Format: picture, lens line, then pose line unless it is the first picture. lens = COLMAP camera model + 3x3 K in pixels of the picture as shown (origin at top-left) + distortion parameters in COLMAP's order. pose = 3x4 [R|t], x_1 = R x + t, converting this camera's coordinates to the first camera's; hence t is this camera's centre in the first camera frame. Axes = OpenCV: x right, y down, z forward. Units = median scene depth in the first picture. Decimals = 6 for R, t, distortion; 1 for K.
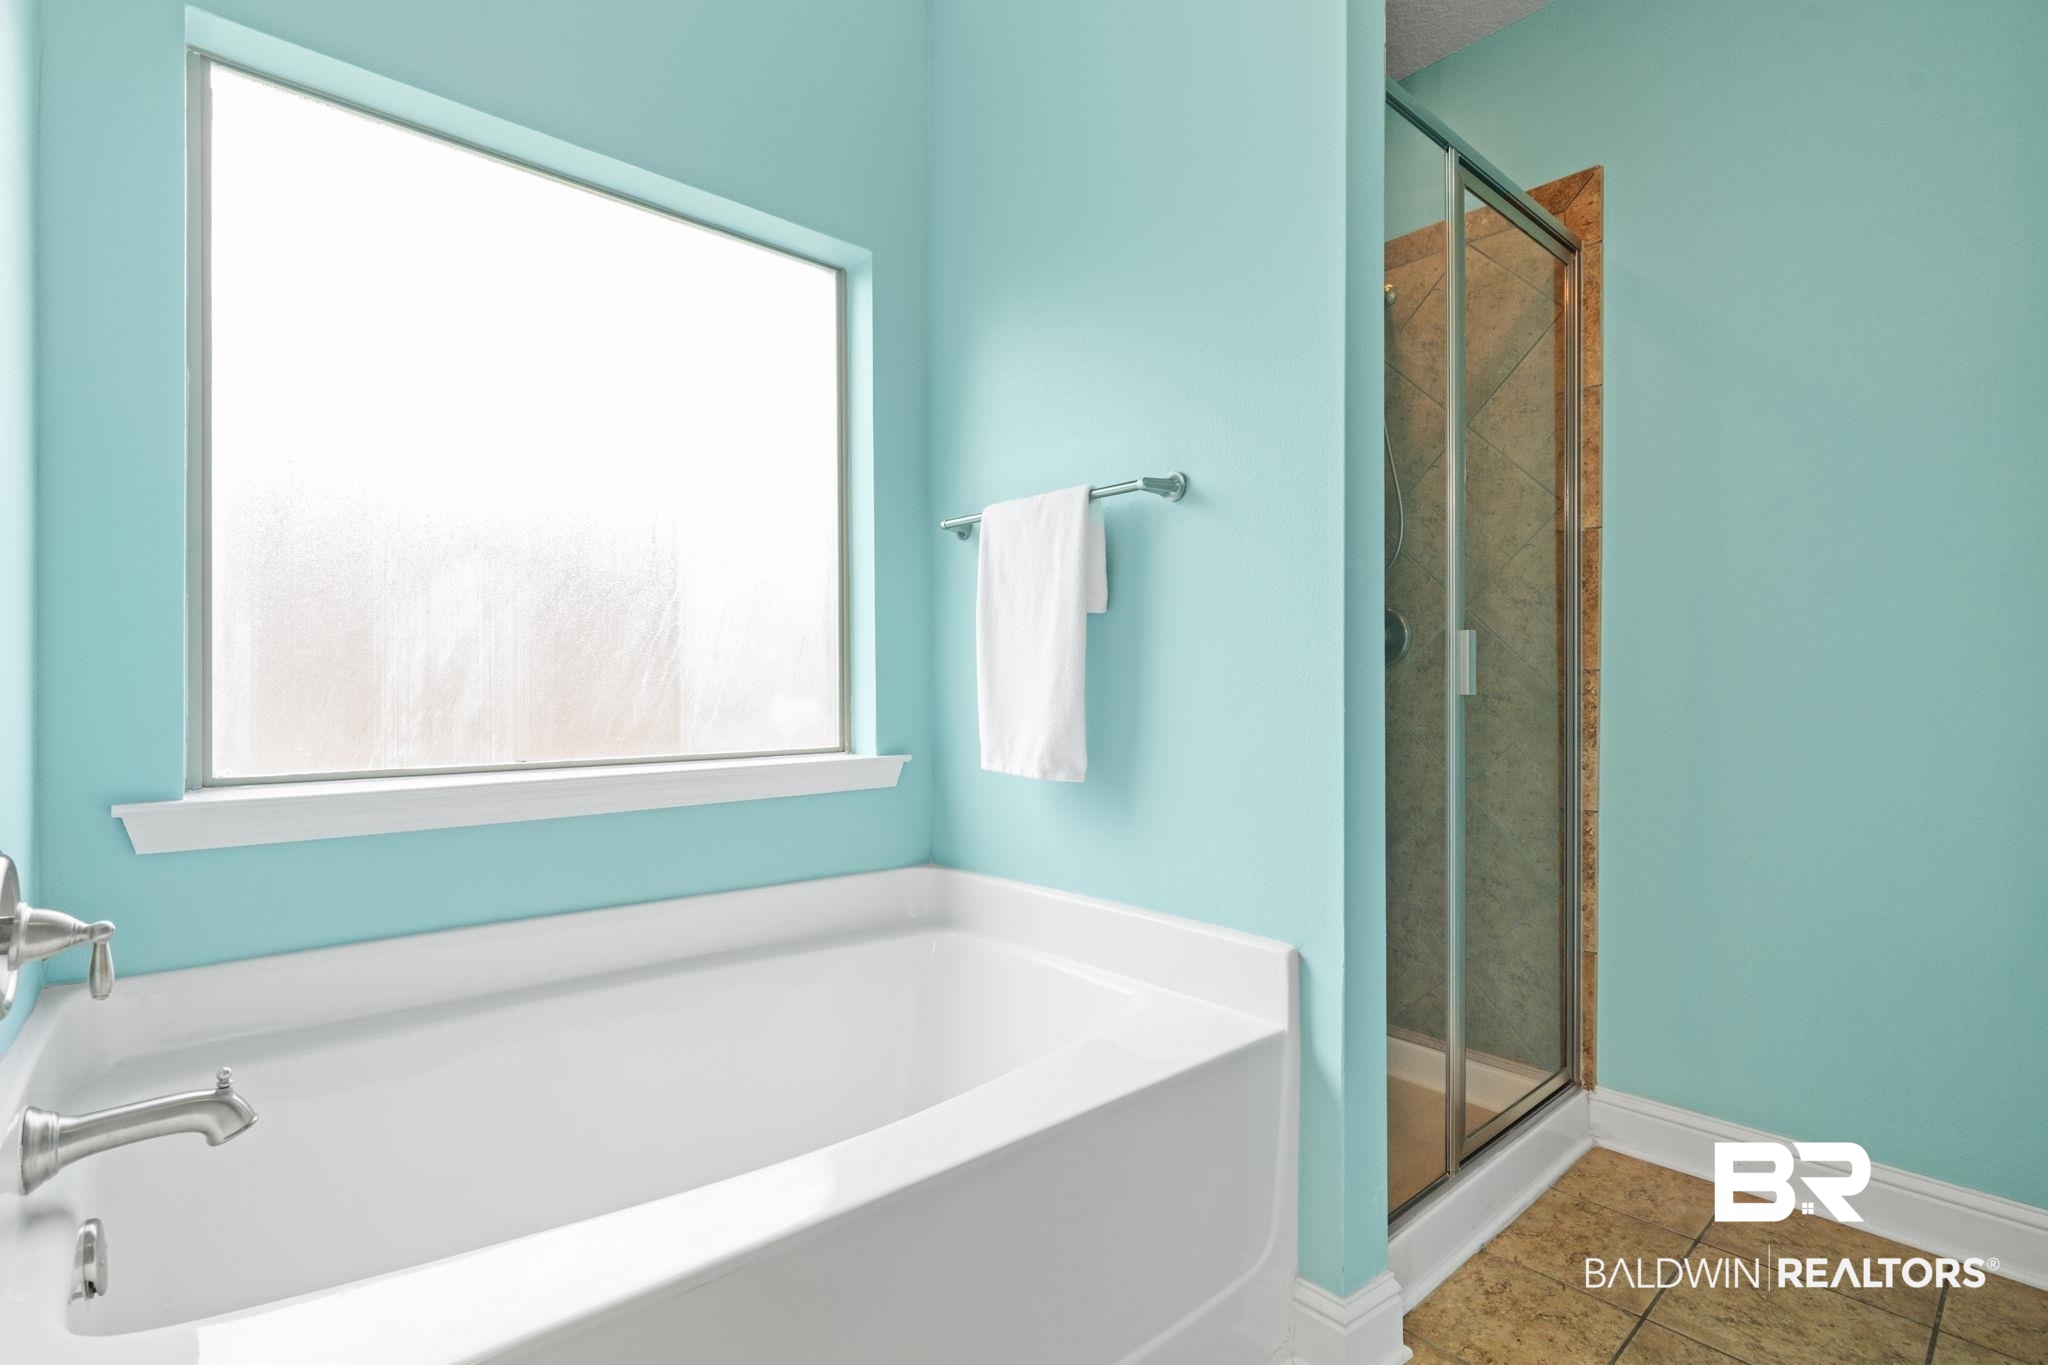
lens RADIAL K [[939.1, 0, 1040.8], [0, 939.1, 690.4], [0, 0, 1]] dist [-0.005309, -0.000881]
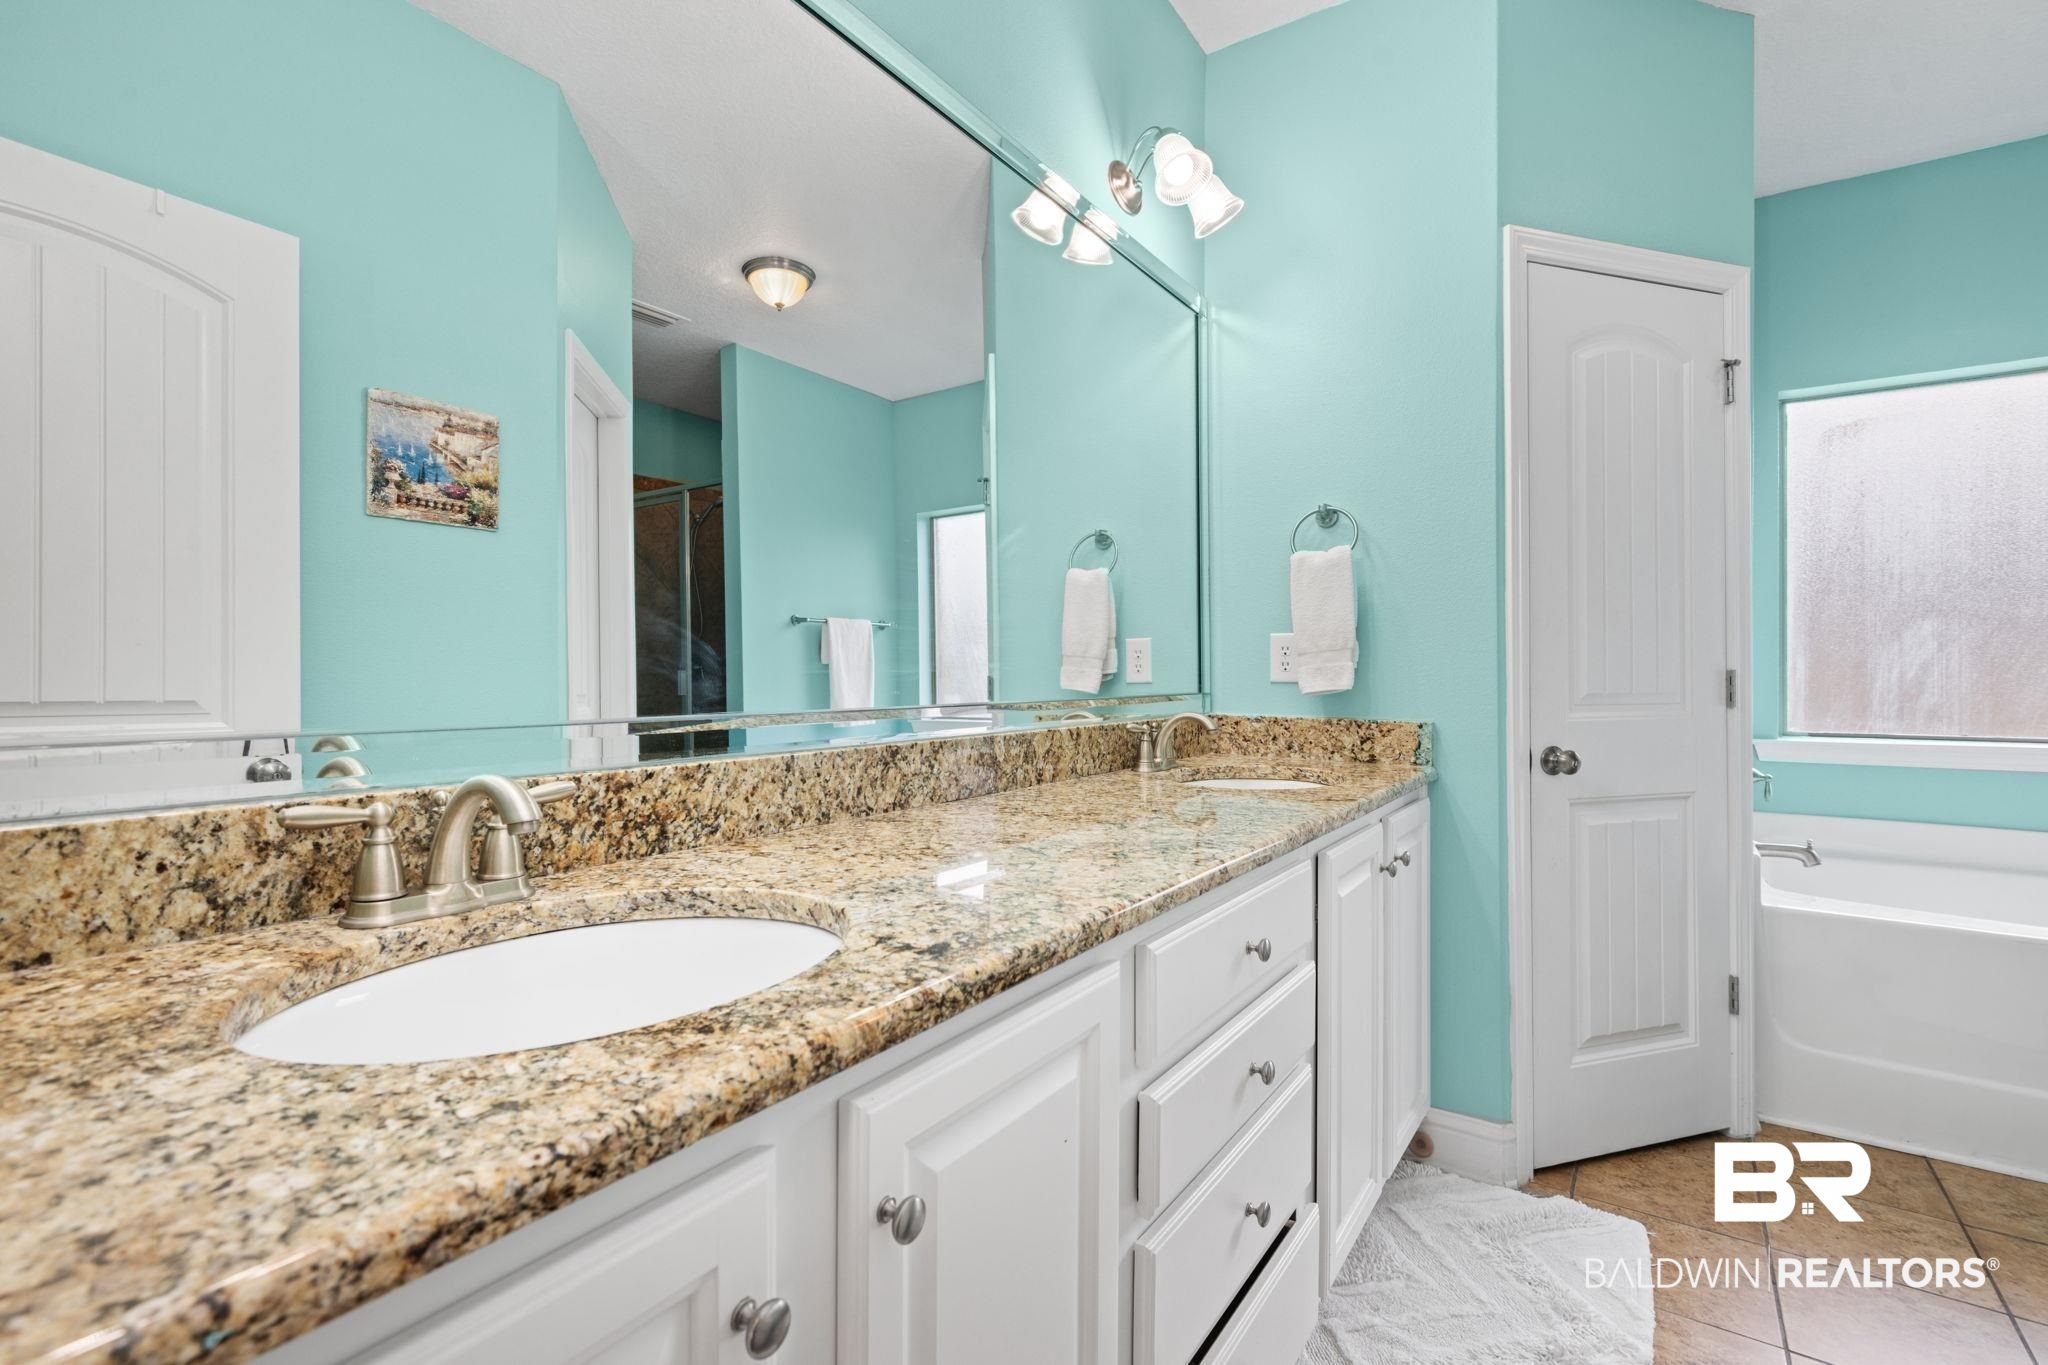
lens RADIAL K [[939.1, 0, 1018.9], [0, 939.1, 674.9], [0, 0, 1]] dist [-0.005309, -0.000881]
pose [[0.230012, 0.006654, -0.973165, 0.680965], [0.001532, 0.999973, 0.007200, -0.046287], [0.973187, -0.003146, 0.229996, -1.029834]]
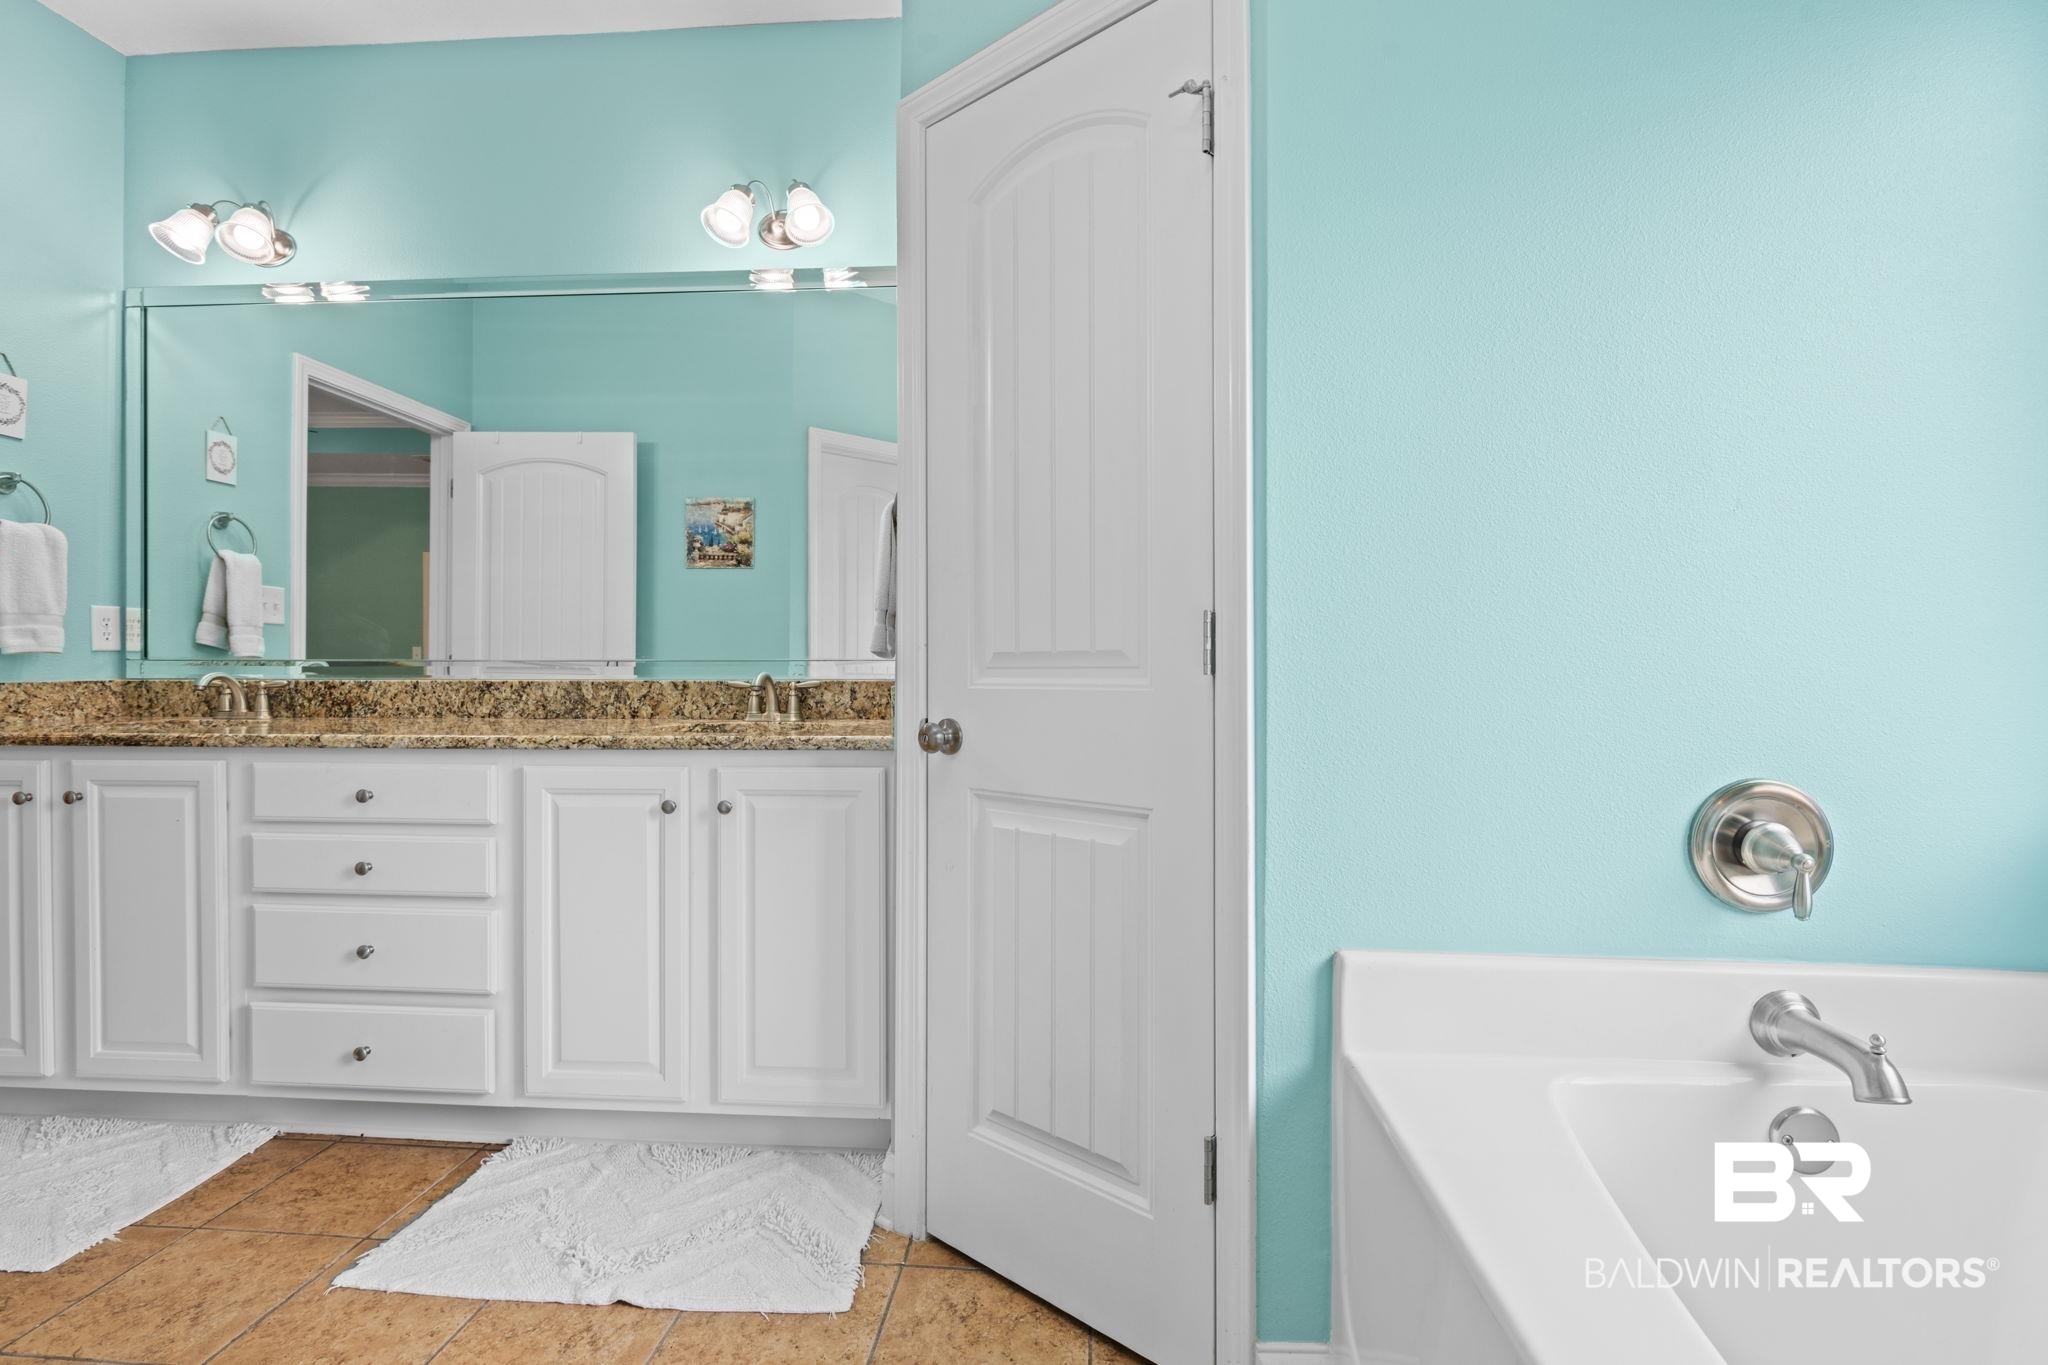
lens RADIAL K [[939.1, 0, 1020.7], [0, 939.1, 685.6], [0, 0, 1]] dist [-0.005309, -0.000881]
pose [[-0.721680, 0.011643, -0.692129, 0.281639], [0.002898, 0.999901, 0.013798, 0.008594], [0.692220, 0.007952, -0.721642, 0.634137]]
